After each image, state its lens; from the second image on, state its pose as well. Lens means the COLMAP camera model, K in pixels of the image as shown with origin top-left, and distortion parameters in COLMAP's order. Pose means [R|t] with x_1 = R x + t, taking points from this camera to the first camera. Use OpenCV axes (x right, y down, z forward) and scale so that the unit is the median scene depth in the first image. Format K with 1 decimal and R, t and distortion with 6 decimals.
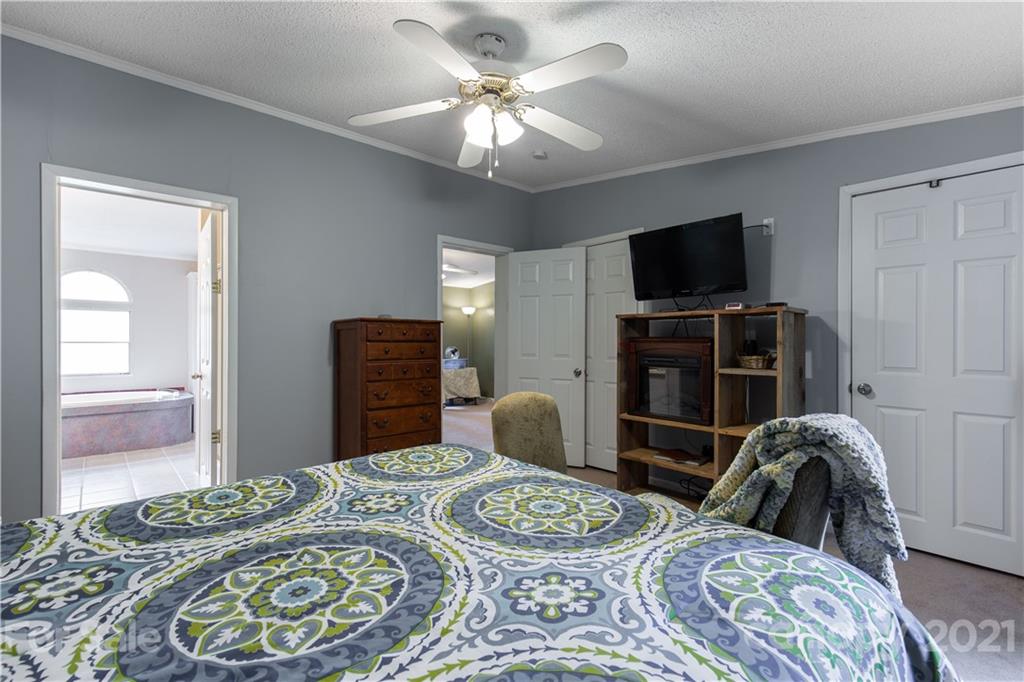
lens RADIAL K [[476.0, 0, 512.0], [0, 476.0, 341.9], [0, 0, 1]] dist [-0.013760, -0.000274]
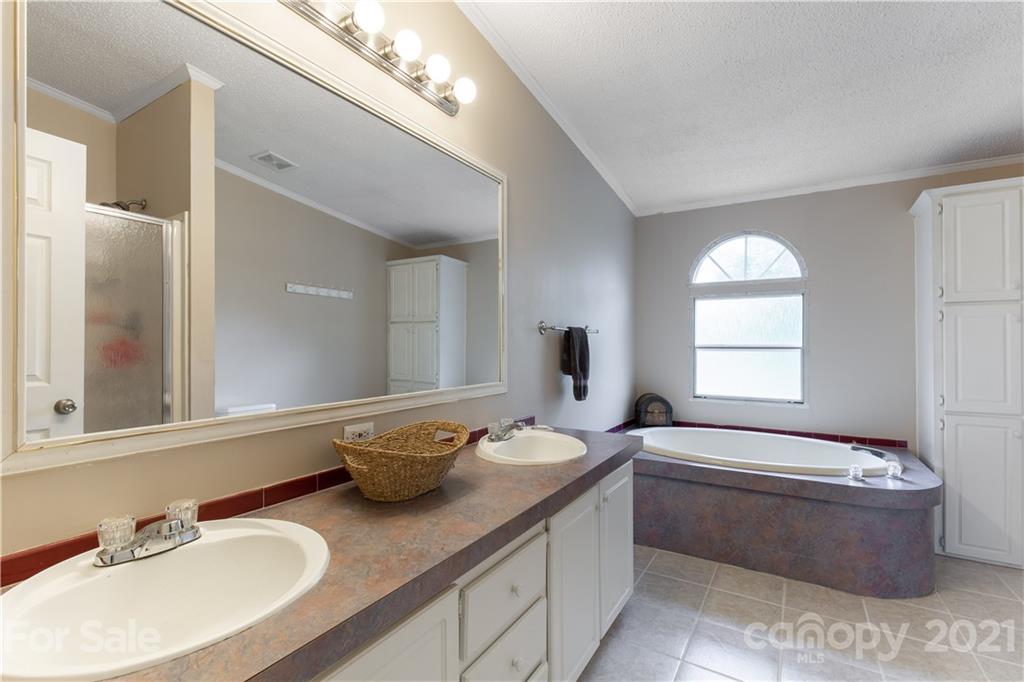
lens RADIAL K [[476.0, 0, 510.5], [0, 476.0, 344.5], [0, 0, 1]] dist [-0.013760, -0.000274]
pose [[0.296717, -0.007739, -0.954934, -0.437181], [0.001468, 0.999970, -0.007648, -0.000043], [0.954964, 0.000868, 0.296719, 0.582564]]
